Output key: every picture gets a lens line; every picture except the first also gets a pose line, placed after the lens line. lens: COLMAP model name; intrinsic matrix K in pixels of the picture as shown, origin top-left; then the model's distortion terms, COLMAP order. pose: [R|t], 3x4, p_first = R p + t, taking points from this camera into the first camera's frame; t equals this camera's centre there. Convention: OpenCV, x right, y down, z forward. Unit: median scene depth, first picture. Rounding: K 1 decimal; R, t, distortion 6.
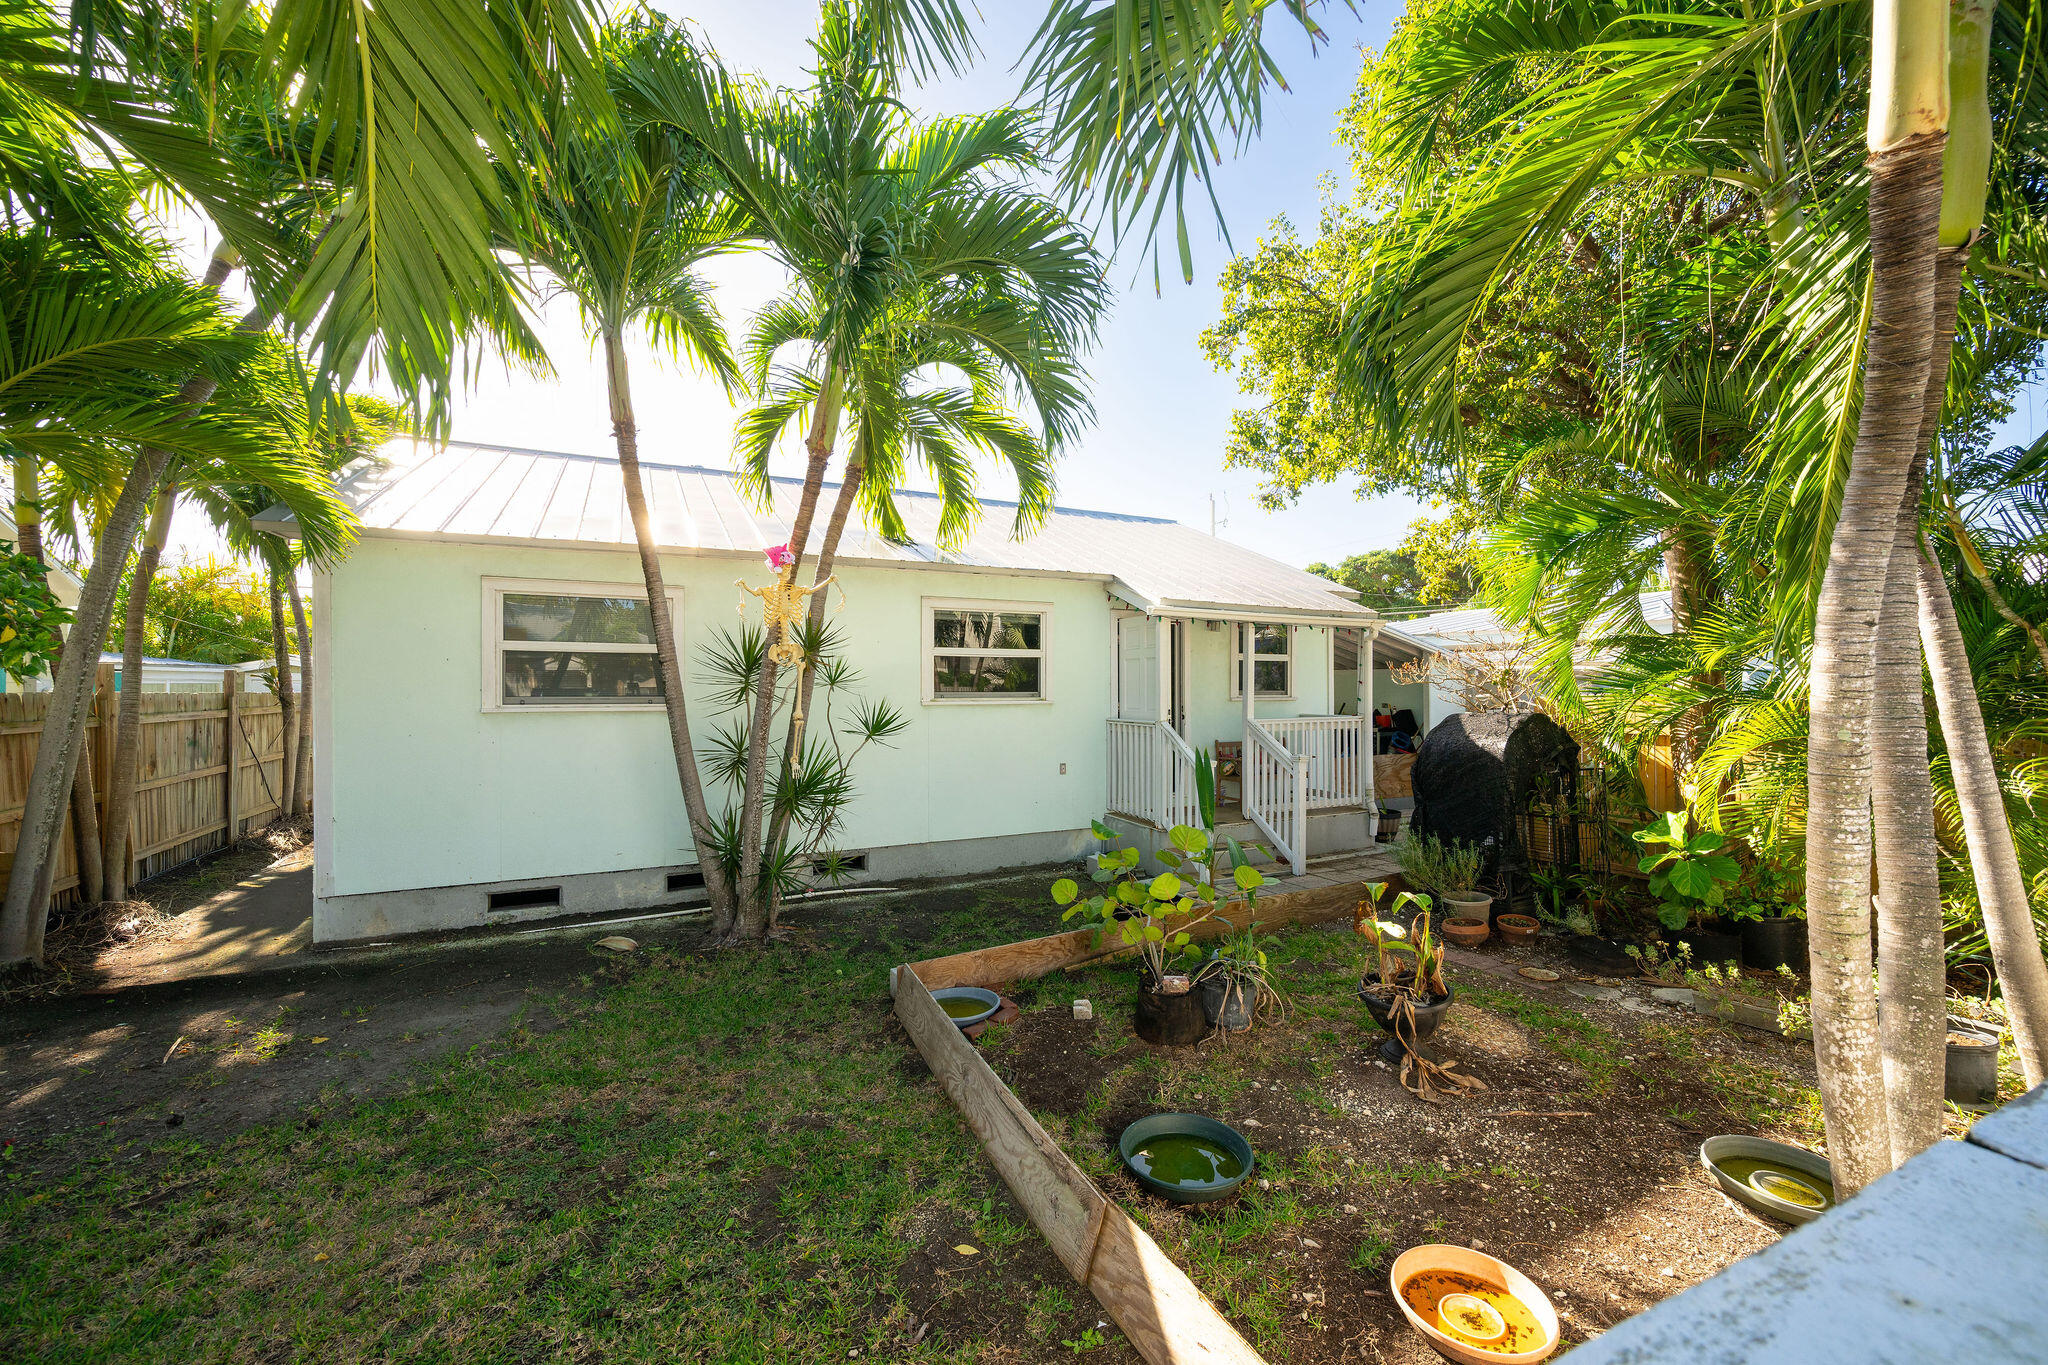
lens RADIAL K [[808.6, 0, 1019.5], [0, 808.6, 684.5], [0, 0, 1]] dist [-0.004403, 0.000302]
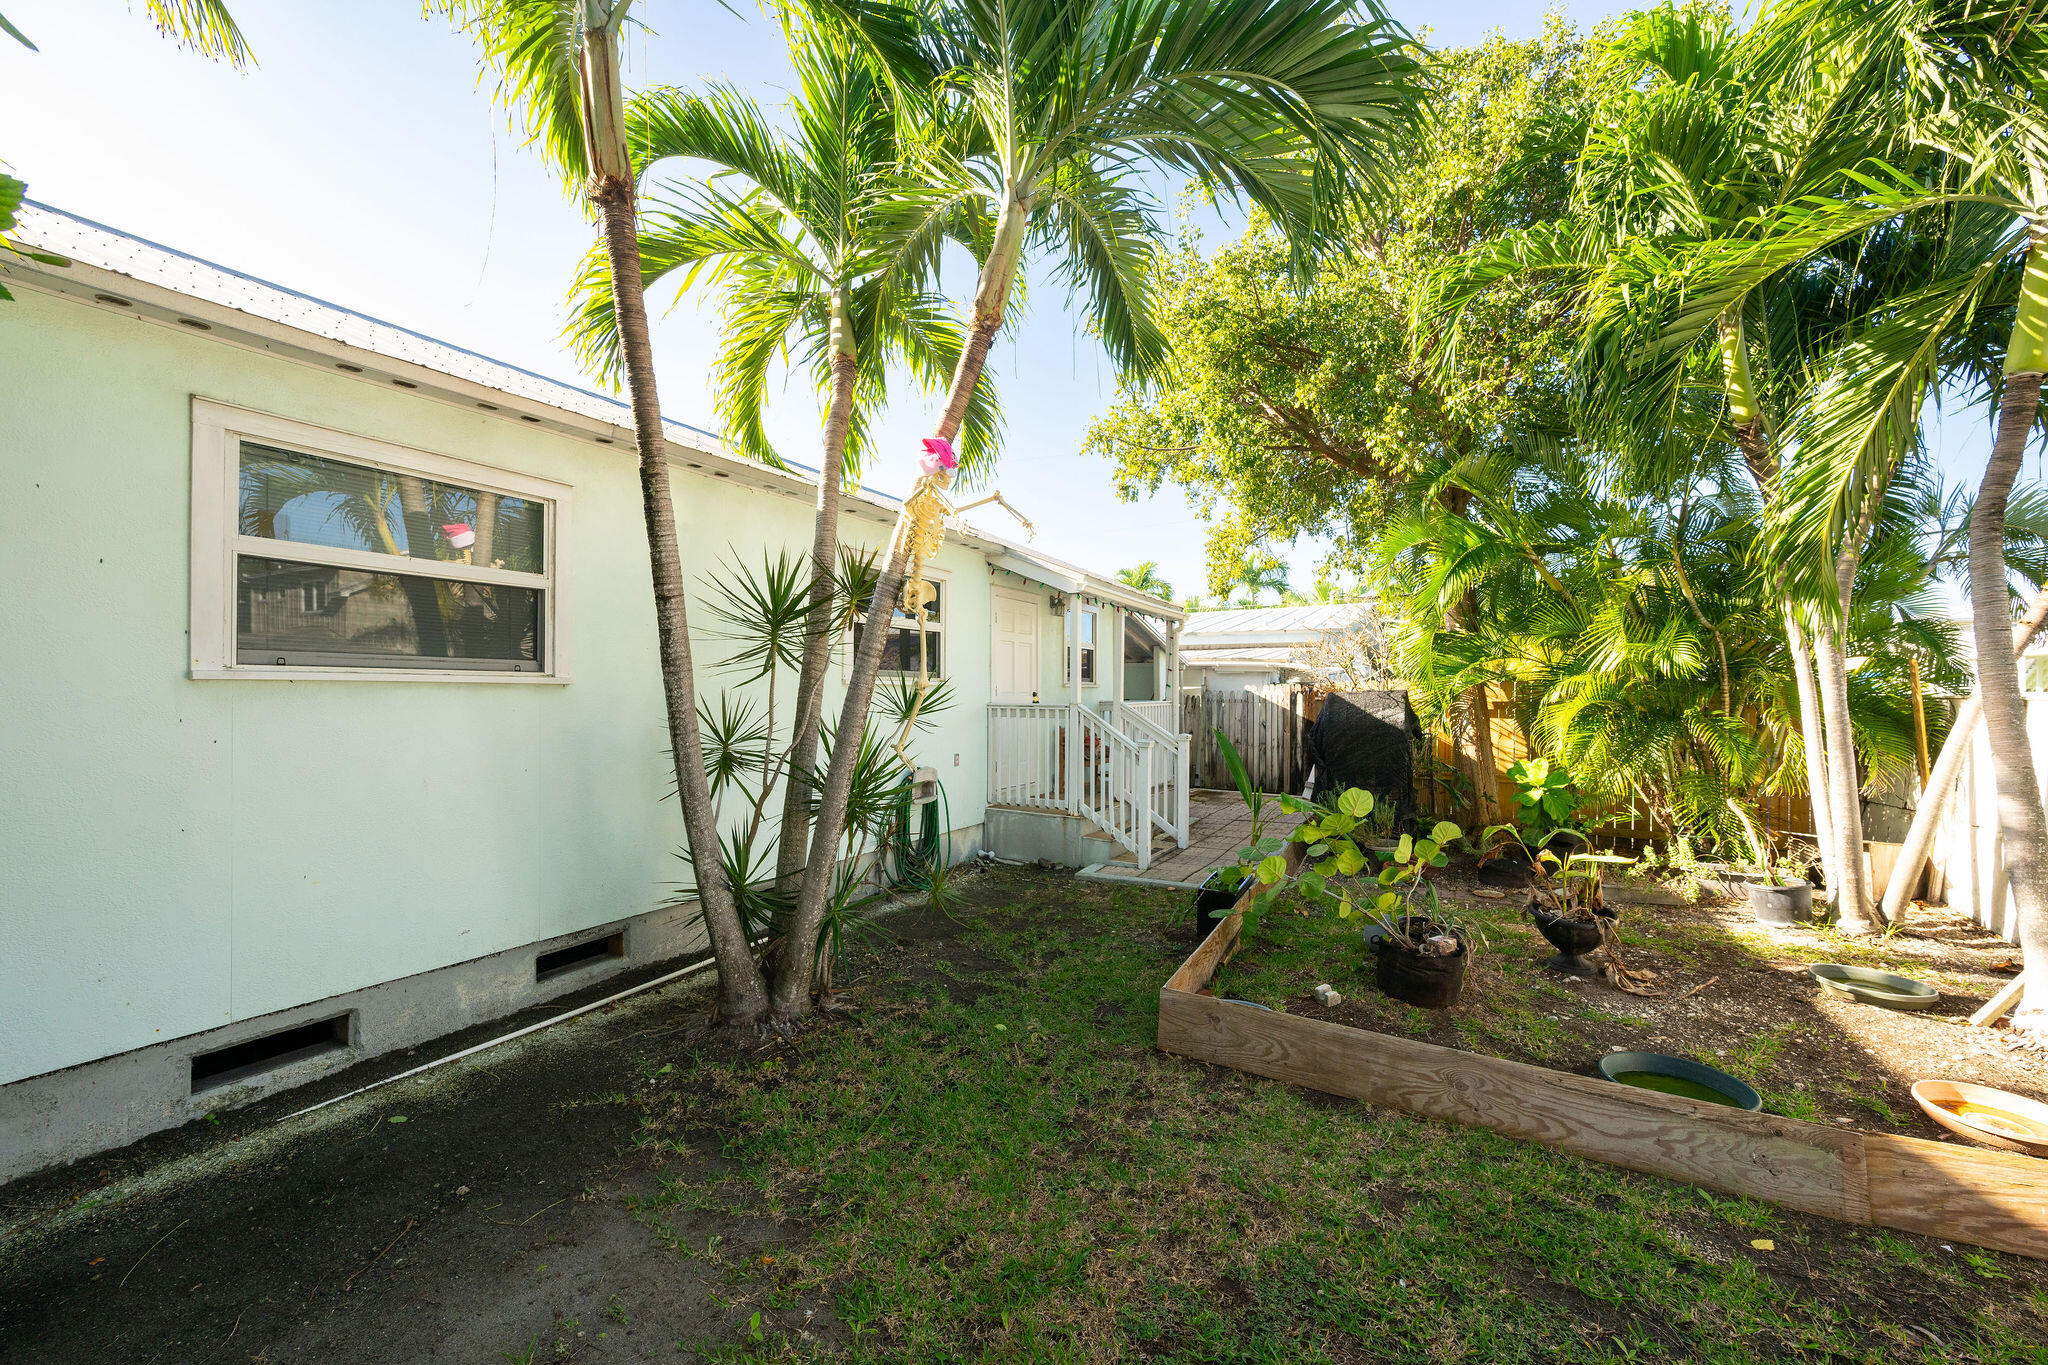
lens RADIAL K [[808.6, 0, 1023.3], [0, 808.6, 686.1], [0, 0, 1]] dist [-0.004403, 0.000302]
pose [[0.811181, 0.009297, 0.584721, -0.542477], [-0.007530, 0.999957, -0.005452, 0.038403], [-0.584747, 0.000020, 0.811216, 0.324112]]
